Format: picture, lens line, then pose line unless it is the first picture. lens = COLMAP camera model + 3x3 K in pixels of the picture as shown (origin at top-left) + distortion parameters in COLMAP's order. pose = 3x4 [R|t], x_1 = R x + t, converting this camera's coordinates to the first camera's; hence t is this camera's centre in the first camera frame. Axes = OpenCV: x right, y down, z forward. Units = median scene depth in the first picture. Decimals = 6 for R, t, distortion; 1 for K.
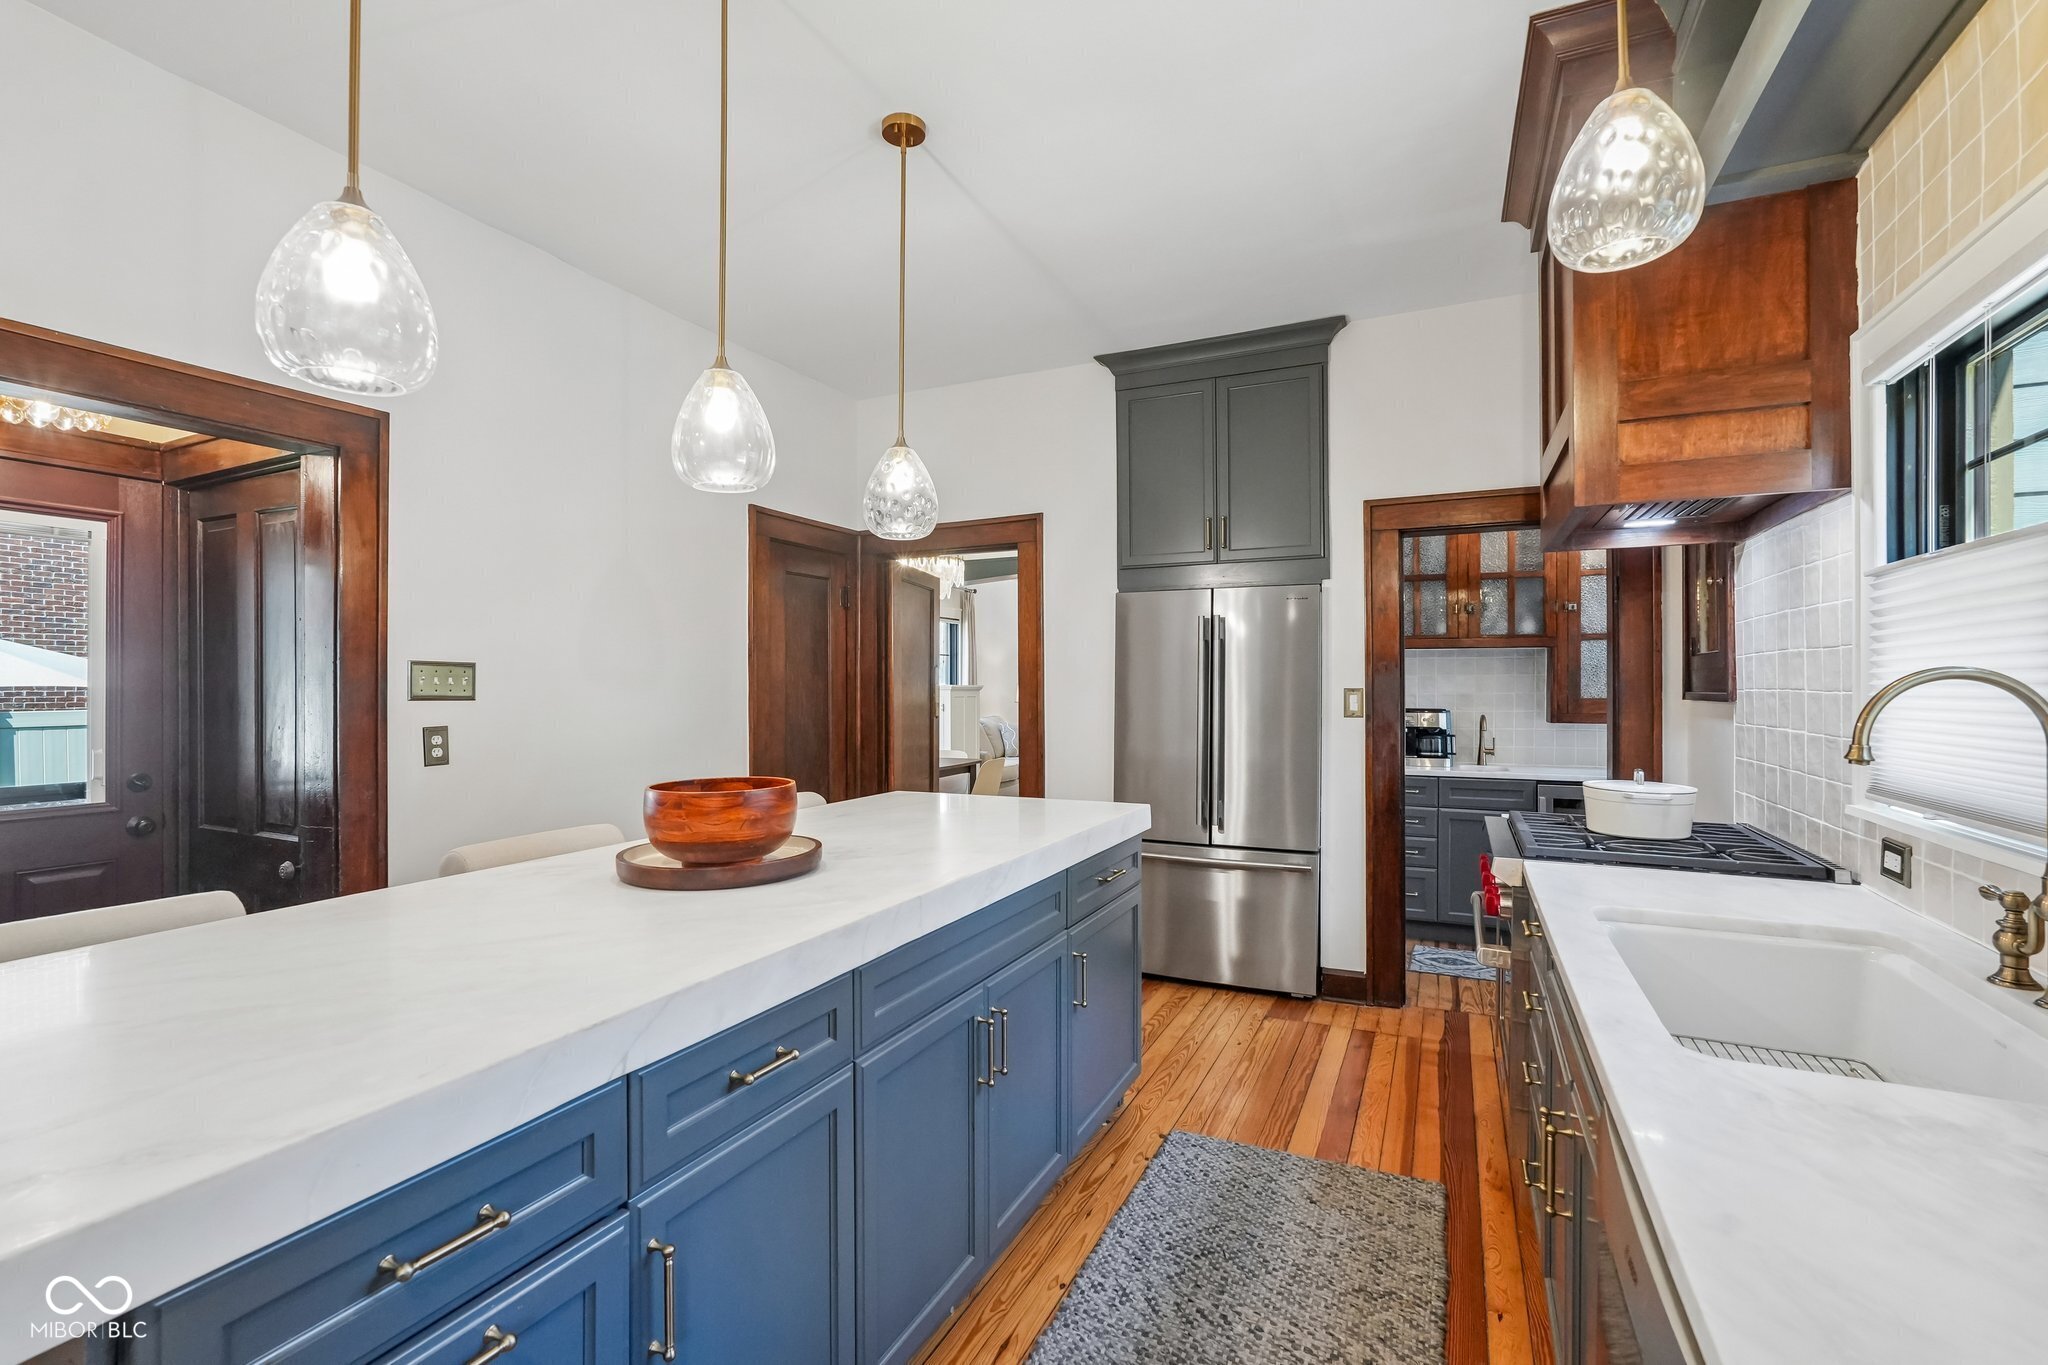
lens RADIAL K [[915.8, 0, 1019.5], [0, 915.8, 682.3], [0, 0, 1]] dist [-0.014371, 0.008500]
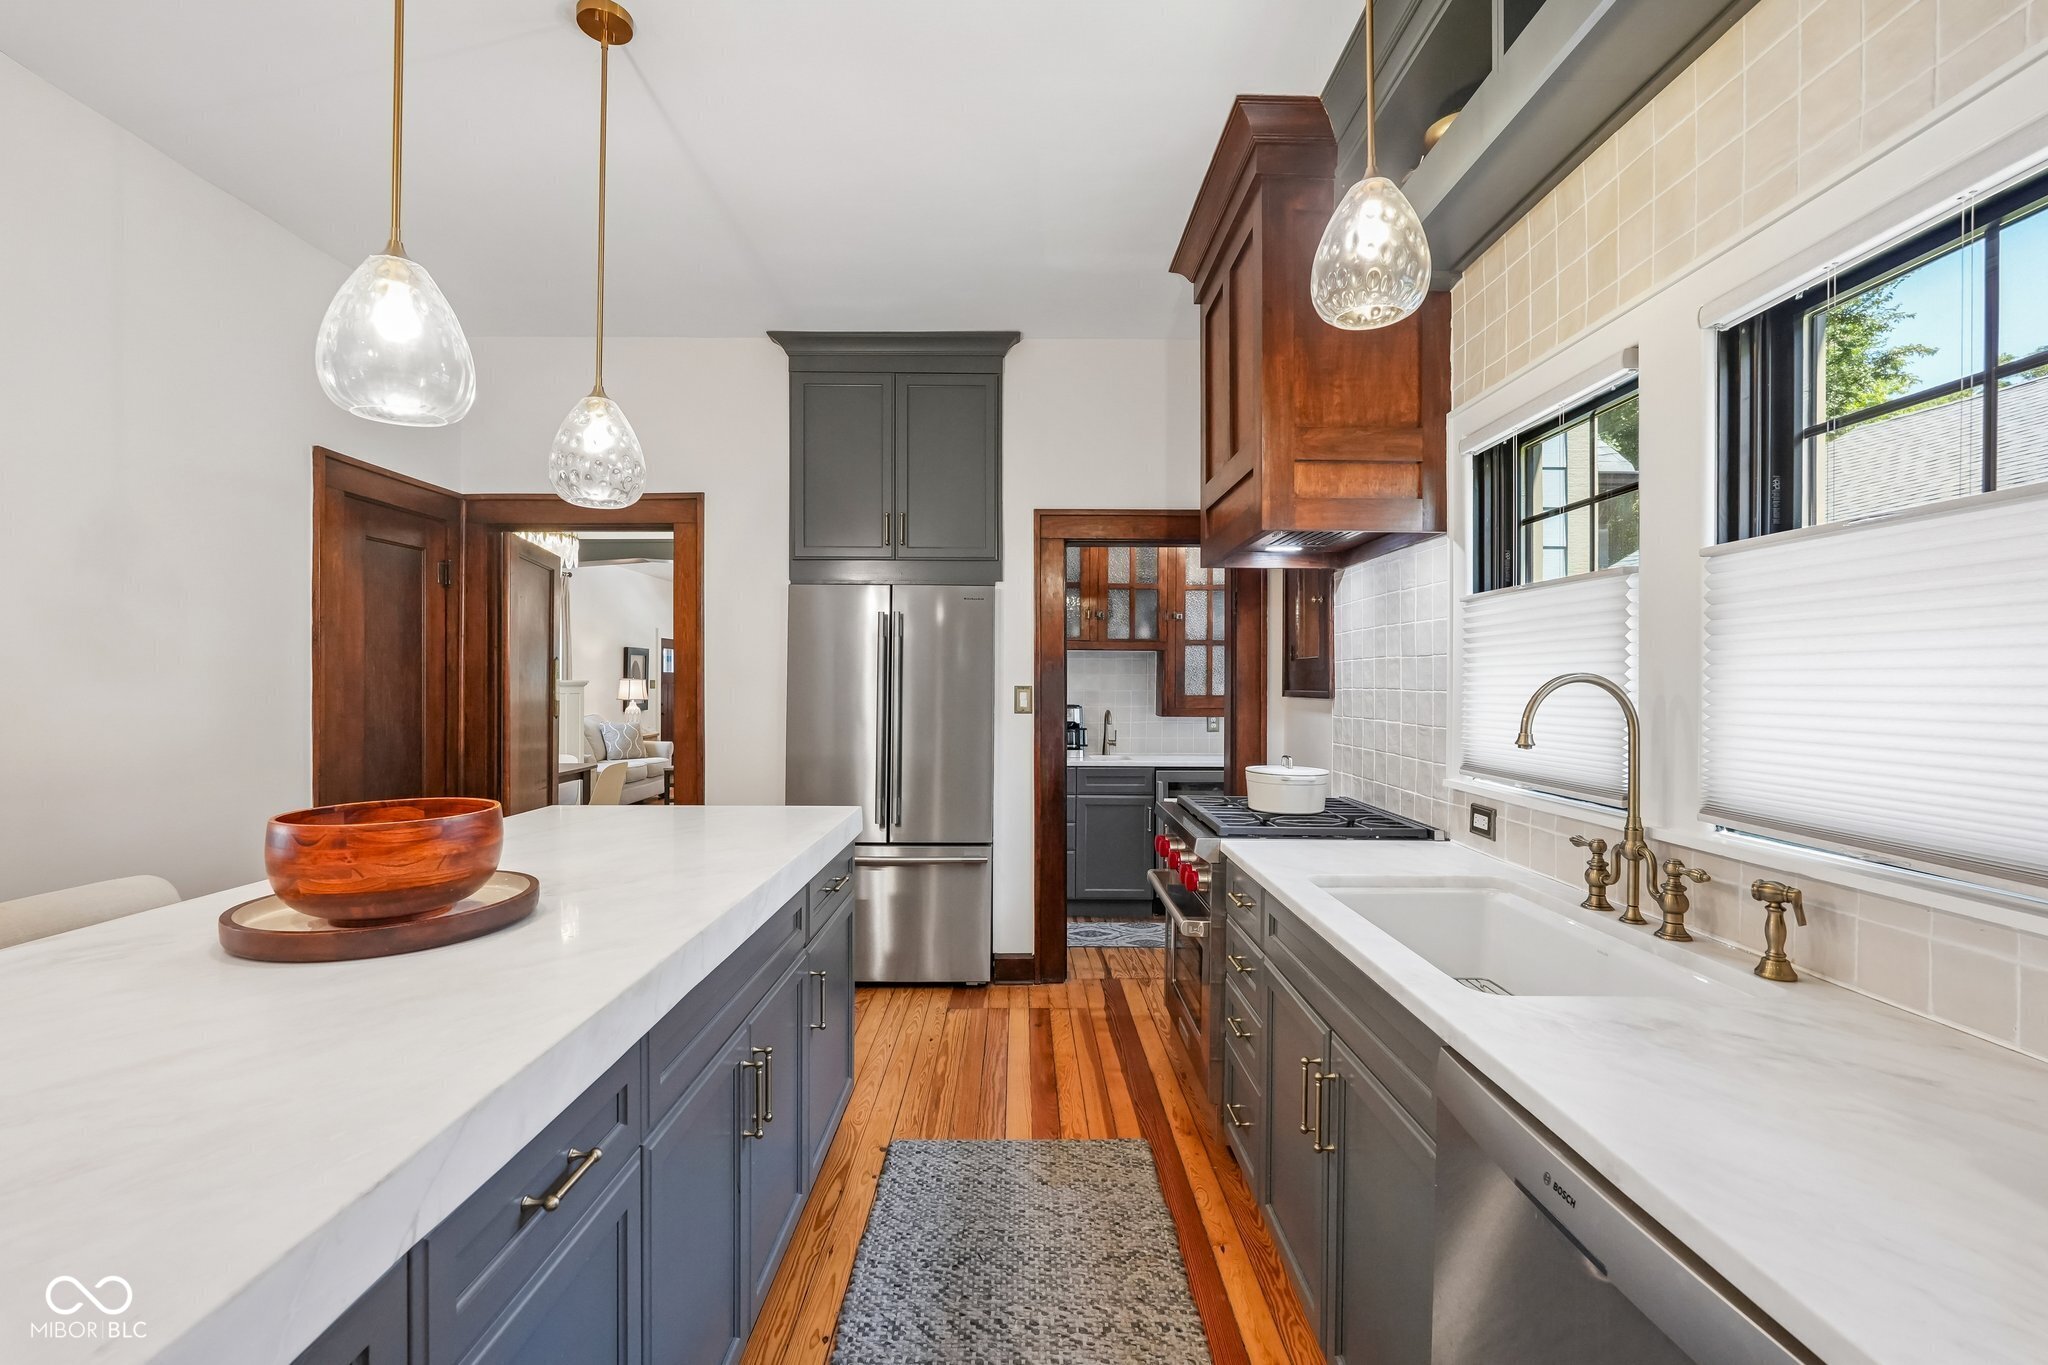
lens RADIAL K [[908.4, 0, 1021.0], [0, 908.4, 680.9], [0, 0, 1]] dist [-0.019967, 0.009348]
pose [[0.903534, 0.006565, 0.428465, -0.117629], [-0.007567, 0.999971, 0.000635, 0.000061], [-0.428449, -0.003816, 0.903558, 0.071107]]
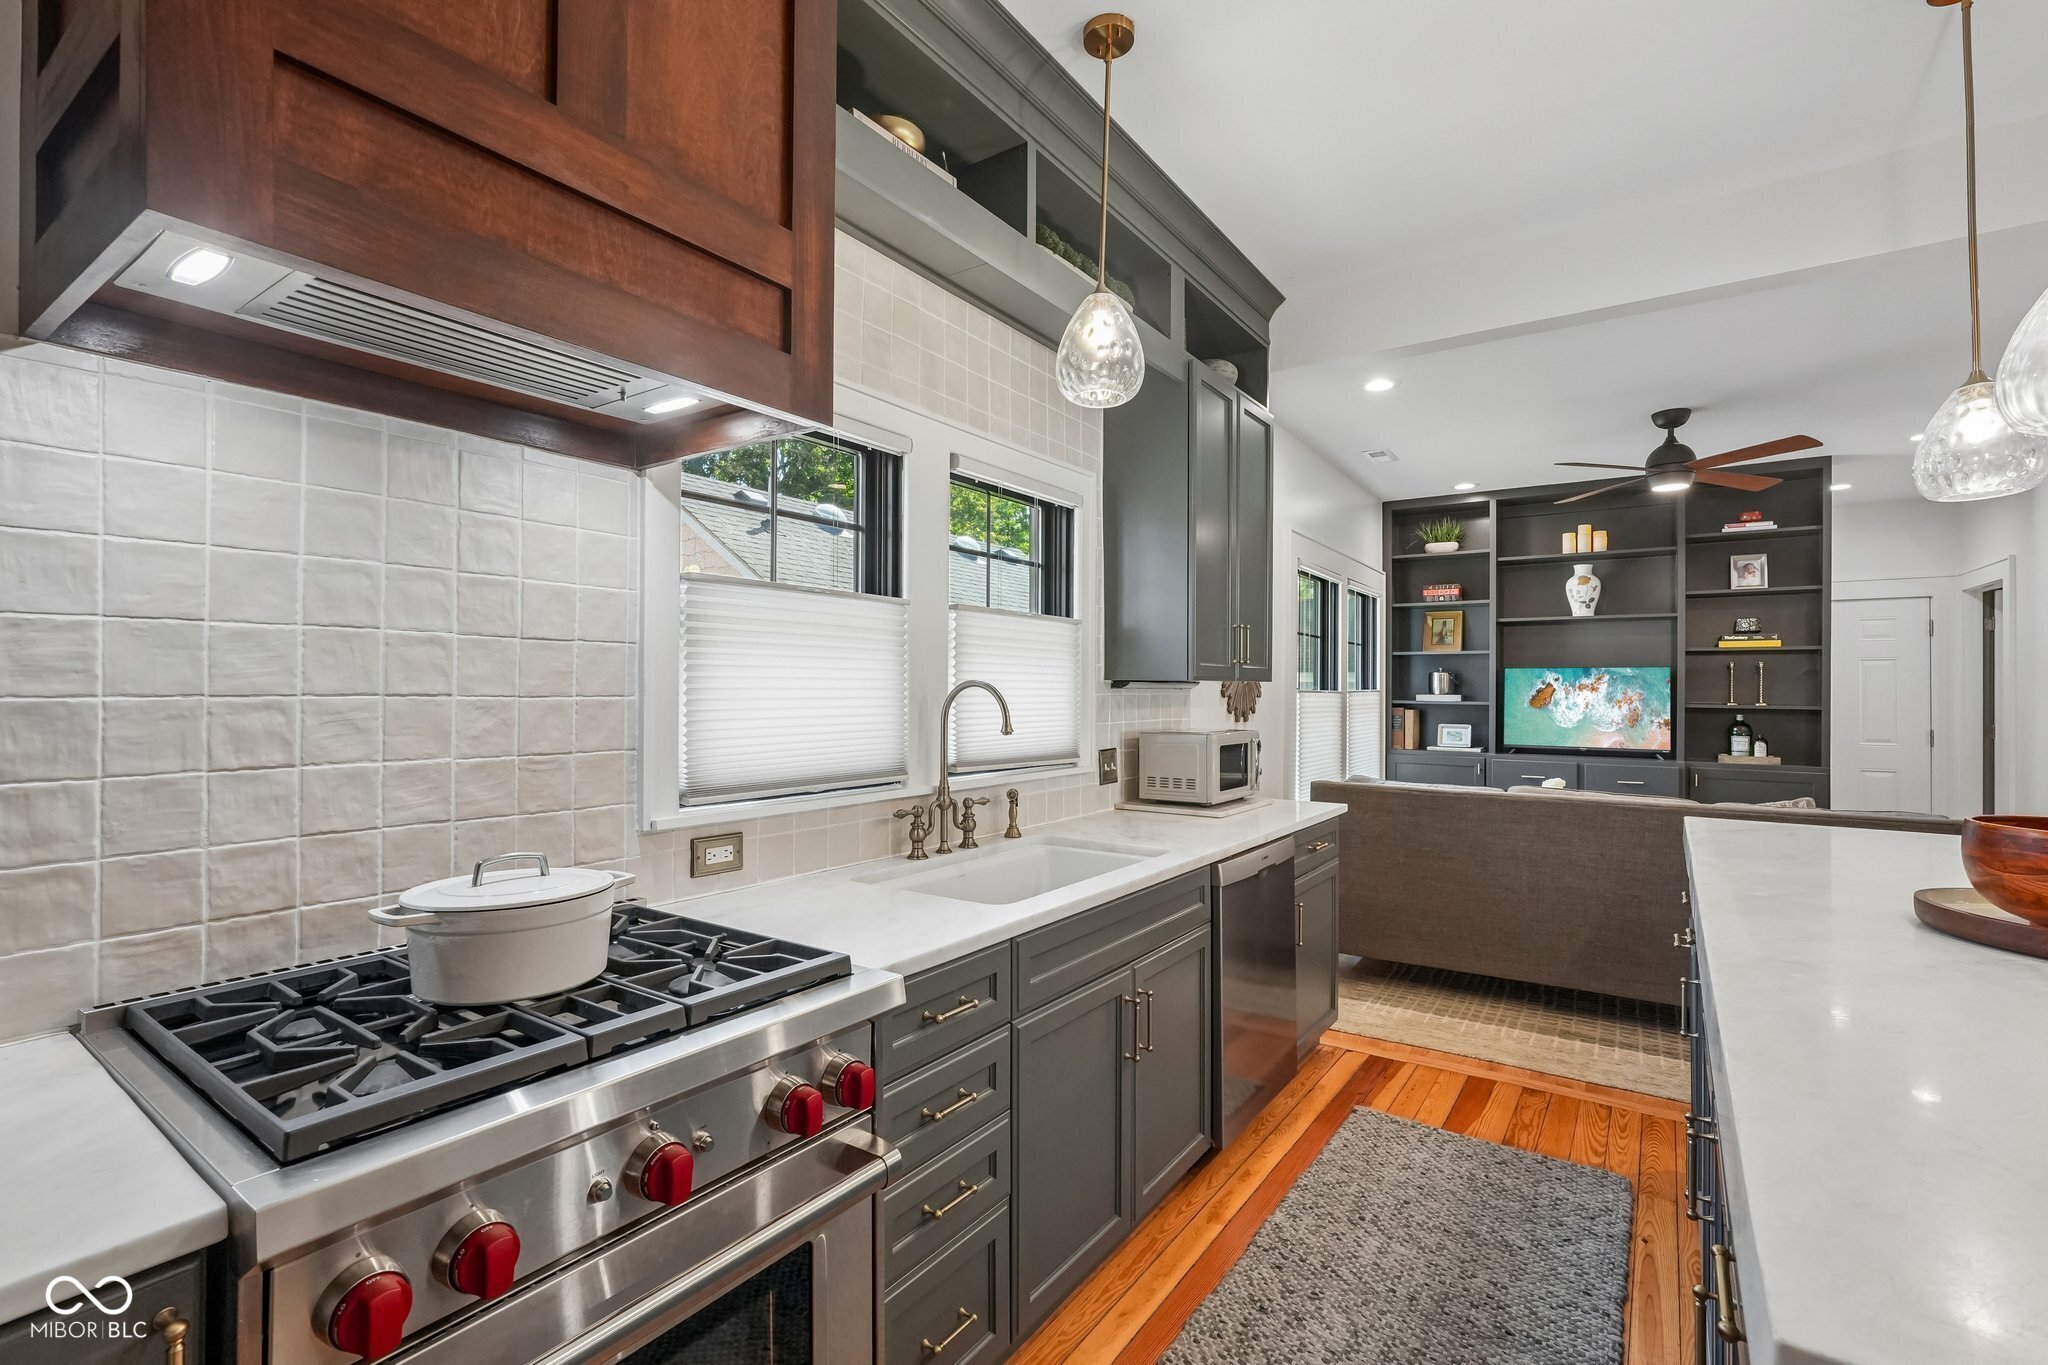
lens RADIAL K [[908.4, 0, 1021.0], [0, 908.4, 680.9], [0, 0, 1]] dist [-0.019967, 0.009348]
pose [[-0.984540, -0.000525, 0.175159, 0.263823], [-0.002720, 0.999921, -0.012288, 0.003402], [-0.175139, -0.012574, -0.984463, 1.230364]]
